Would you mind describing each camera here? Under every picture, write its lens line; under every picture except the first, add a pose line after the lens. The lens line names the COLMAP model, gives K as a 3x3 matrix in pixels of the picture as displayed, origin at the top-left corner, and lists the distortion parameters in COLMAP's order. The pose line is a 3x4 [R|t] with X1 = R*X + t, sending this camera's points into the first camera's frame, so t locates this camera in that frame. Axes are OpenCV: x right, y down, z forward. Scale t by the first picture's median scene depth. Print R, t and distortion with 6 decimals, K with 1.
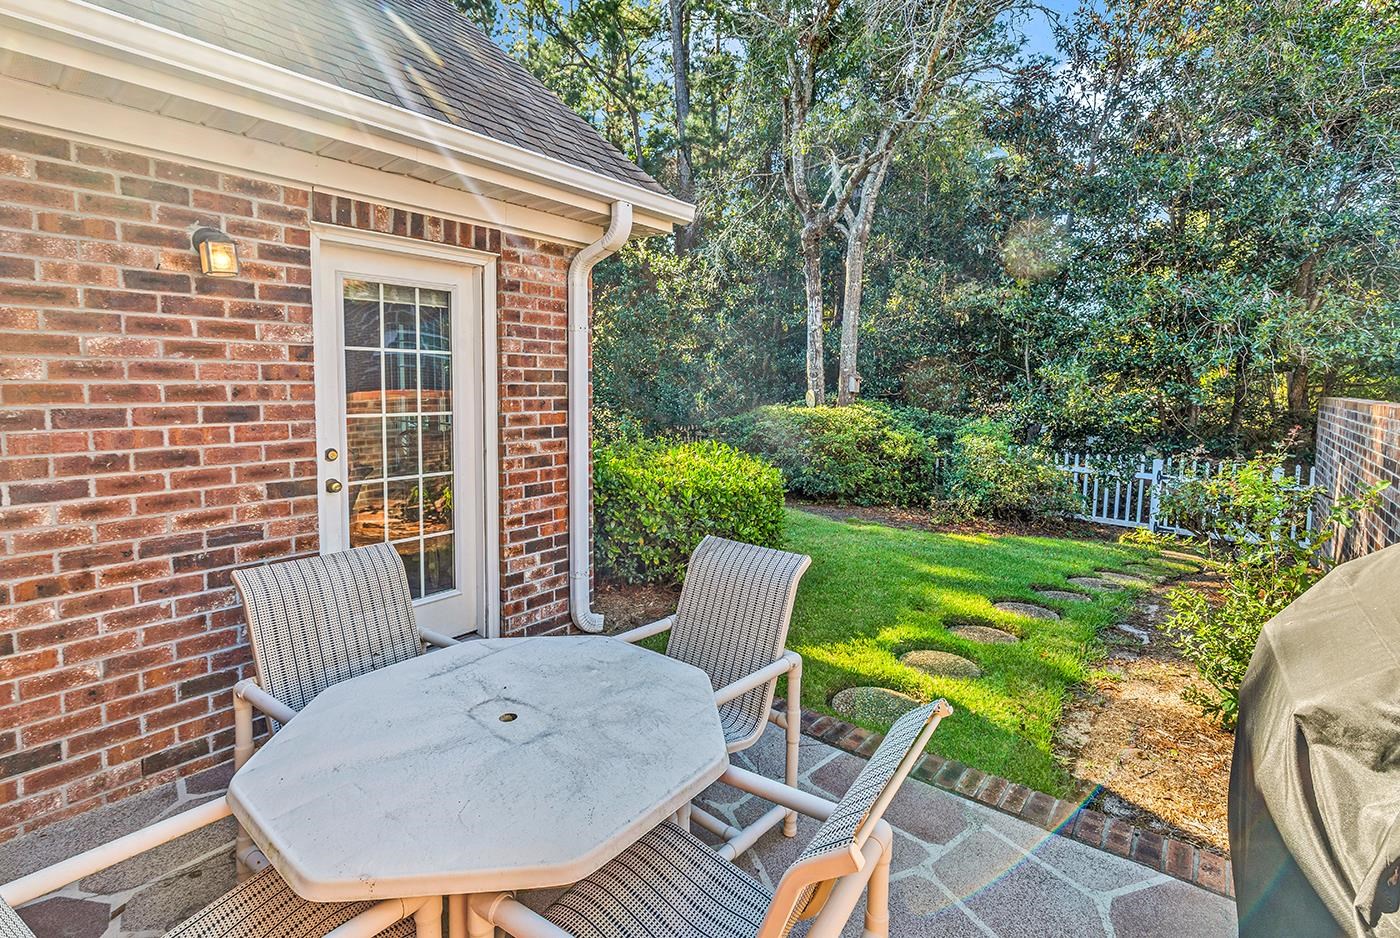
lens RADIAL K [[649.1, 0, 704.3], [0, 649.1, 436.7], [0, 0, 1]] dist [-0.000277, 0.000634]
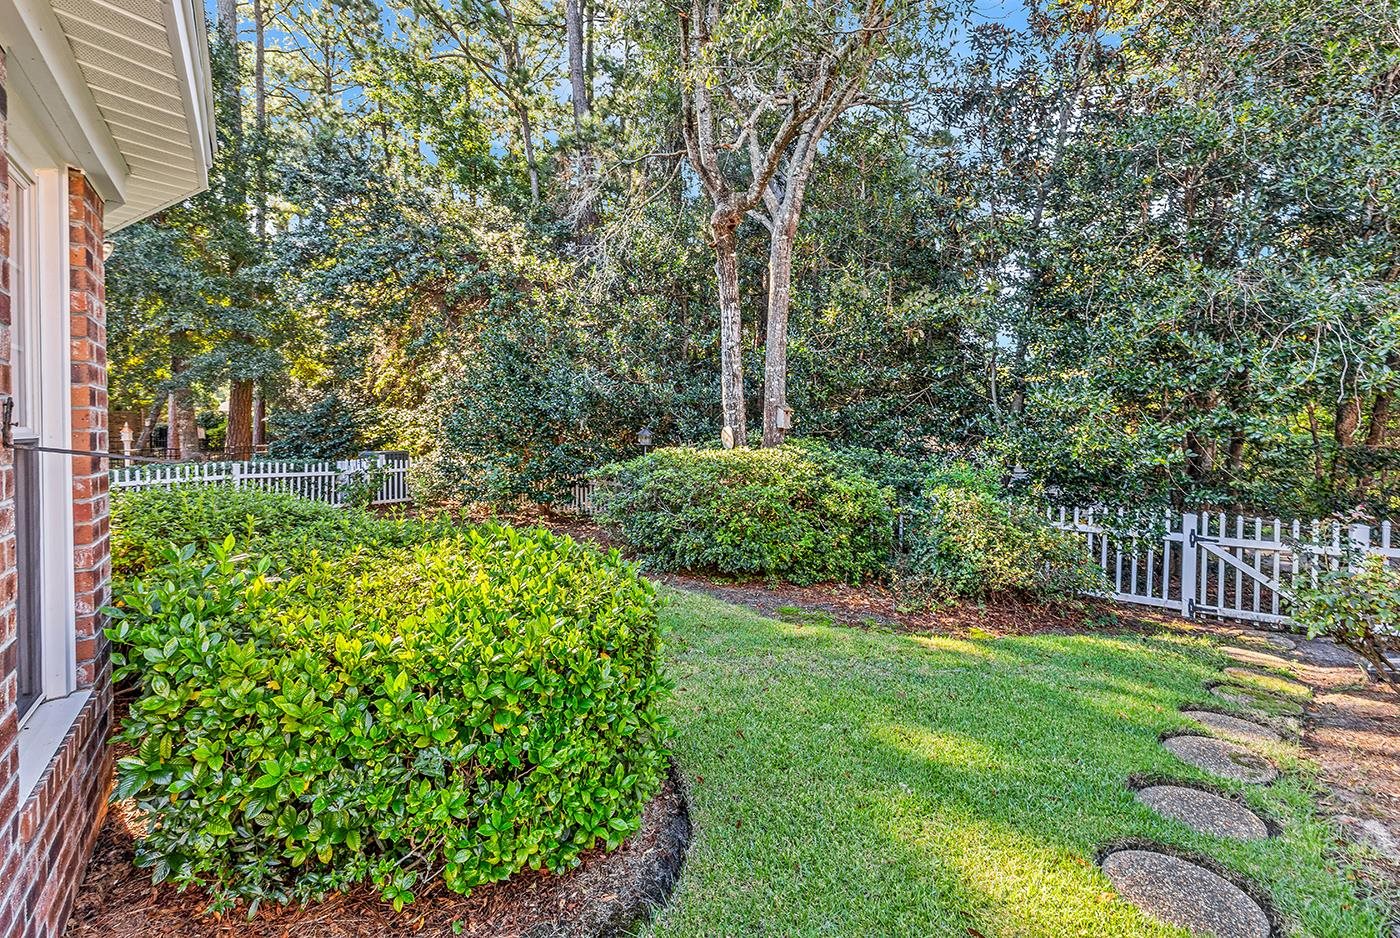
lens RADIAL K [[639.9, 0, 703.6], [0, 639.9, 449.3], [0, 0, 1]] dist [0.002500, 0.000713]
pose [[0.993327, -0.012175, 0.114685, 0.051078], [0.017124, 0.998960, -0.042264, -0.014317], [-0.114051, 0.043946, 0.992502, 0.267030]]
